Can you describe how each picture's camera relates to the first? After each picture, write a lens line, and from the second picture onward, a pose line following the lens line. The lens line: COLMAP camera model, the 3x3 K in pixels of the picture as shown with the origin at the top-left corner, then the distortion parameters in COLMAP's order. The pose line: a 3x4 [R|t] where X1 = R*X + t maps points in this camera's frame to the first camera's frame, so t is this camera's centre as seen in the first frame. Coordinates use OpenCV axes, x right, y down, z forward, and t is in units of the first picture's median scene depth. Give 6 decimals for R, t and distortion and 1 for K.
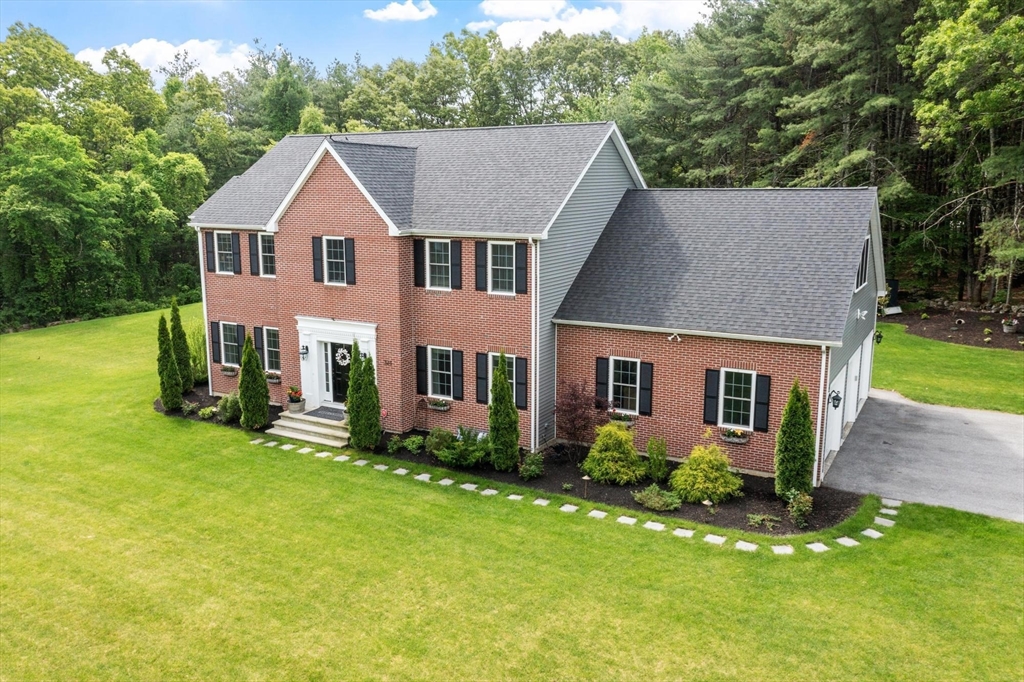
lens RADIAL K [[831.1, 0, 507.9], [0, 831.1, 349.4], [0, 0, 1]] dist [-0.009456, 0.003078]
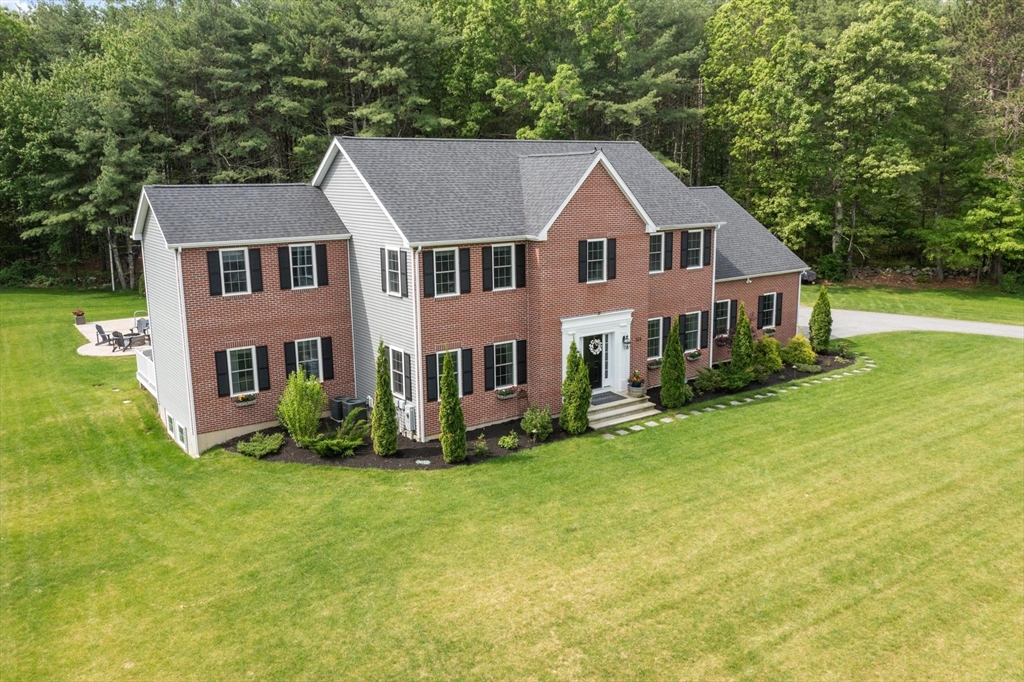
lens RADIAL K [[831.1, 0, 510.4], [0, 831.1, 334.3], [0, 0, 1]] dist [-0.009456, 0.003078]
pose [[0.407002, -0.166674, 0.898092, -1.272131], [0.203320, 0.975075, 0.088820, -0.132401], [-0.890511, 0.146450, 0.430746, 0.640004]]
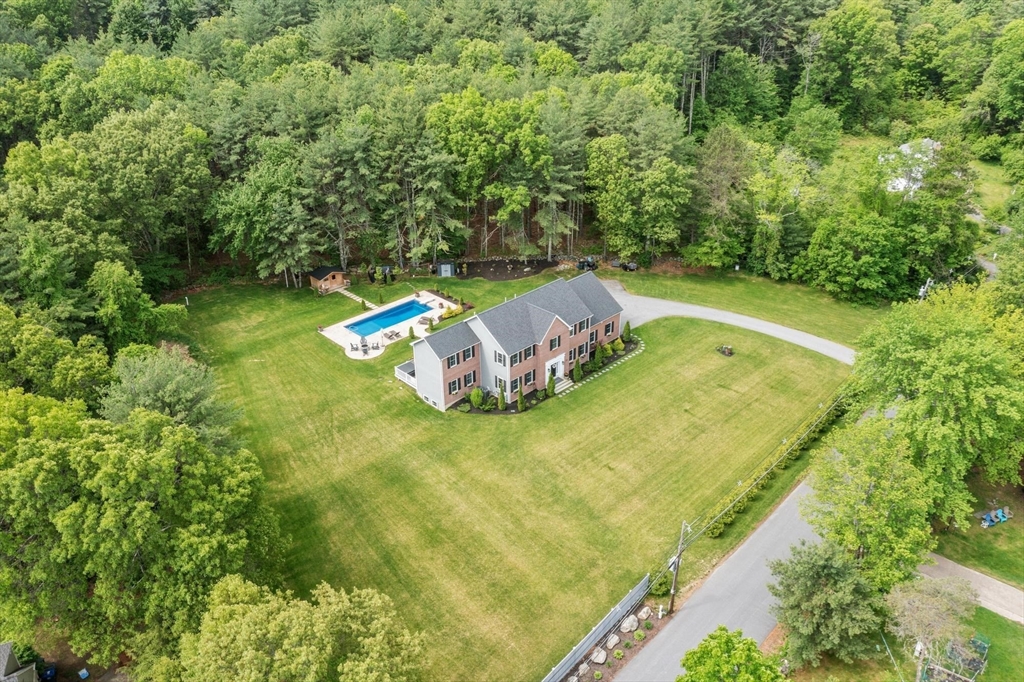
lens RADIAL K [[831.1, 0, 512.9], [0, 831.1, 340.5], [0, 0, 1]] dist [-0.009456, 0.003078]
pose [[0.264598, -0.447058, 0.854474, -3.412203], [0.217375, 0.890900, 0.398804, -1.632152], [-0.939540, 0.080219, 0.332910, -0.054244]]
